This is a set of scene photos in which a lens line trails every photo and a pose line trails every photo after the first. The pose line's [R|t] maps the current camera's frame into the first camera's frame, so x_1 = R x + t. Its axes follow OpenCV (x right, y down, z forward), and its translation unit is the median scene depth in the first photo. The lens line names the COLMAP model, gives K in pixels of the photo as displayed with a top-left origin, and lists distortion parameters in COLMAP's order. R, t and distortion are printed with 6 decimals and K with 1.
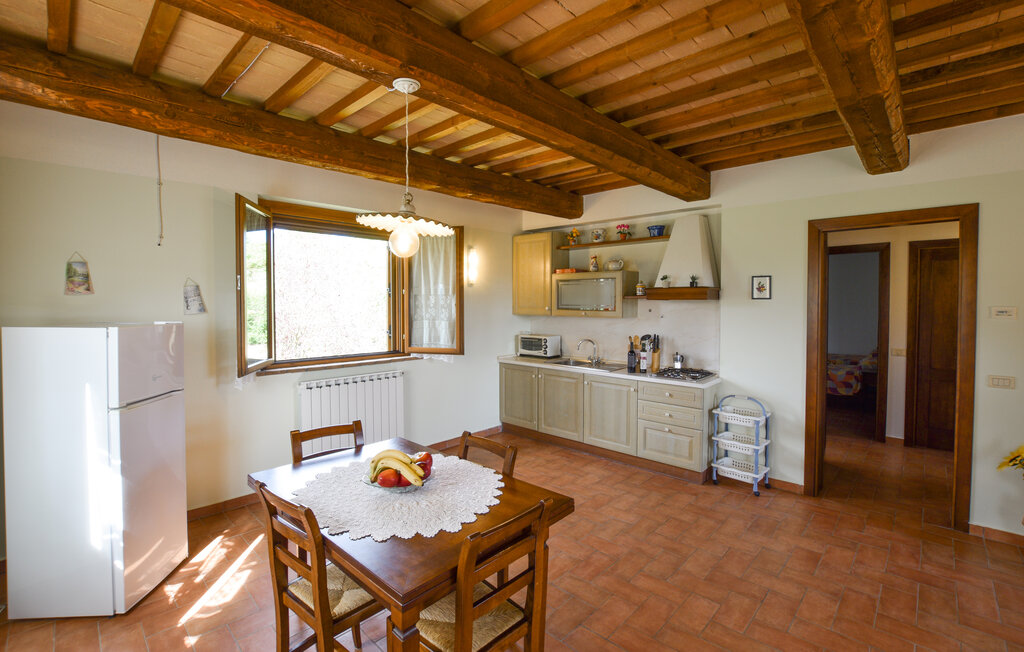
lens RADIAL K [[453.1, 0, 512.6], [0, 453.1, 315.3], [0, 0, 1]] dist [-0.027867, 0.002674]
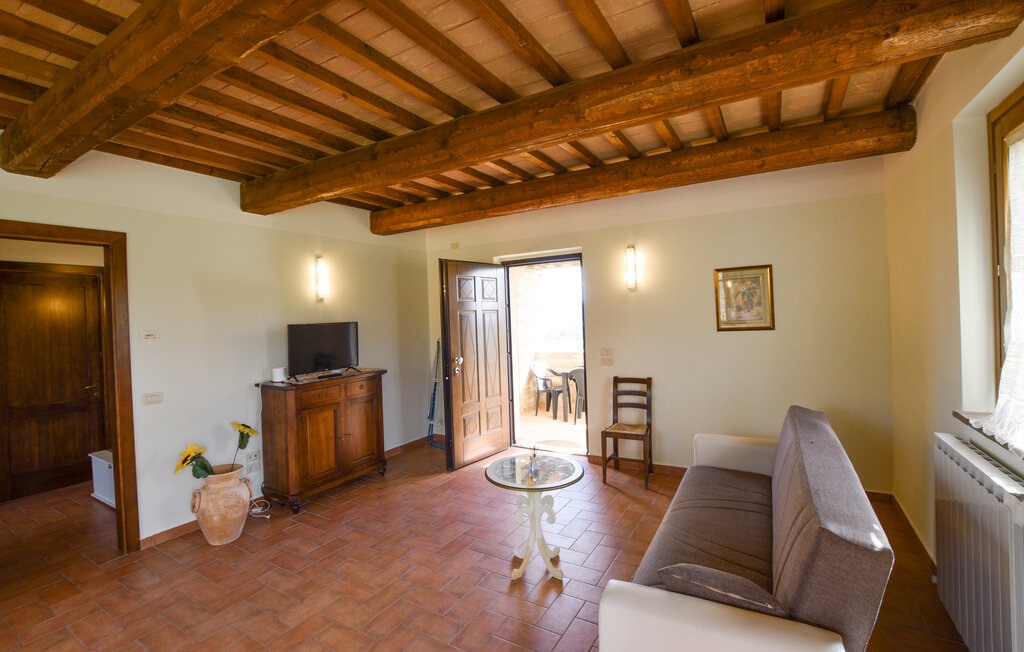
lens RADIAL K [[453.1, 0, 504.9], [0, 453.1, 309.2], [0, 0, 1]] dist [-0.027867, 0.002674]
pose [[-0.205805, 0.020058, 0.978387, -0.132814], [0.067723, 0.997685, -0.006208, -0.004709], [-0.976247, 0.064982, -0.206687, 0.259398]]
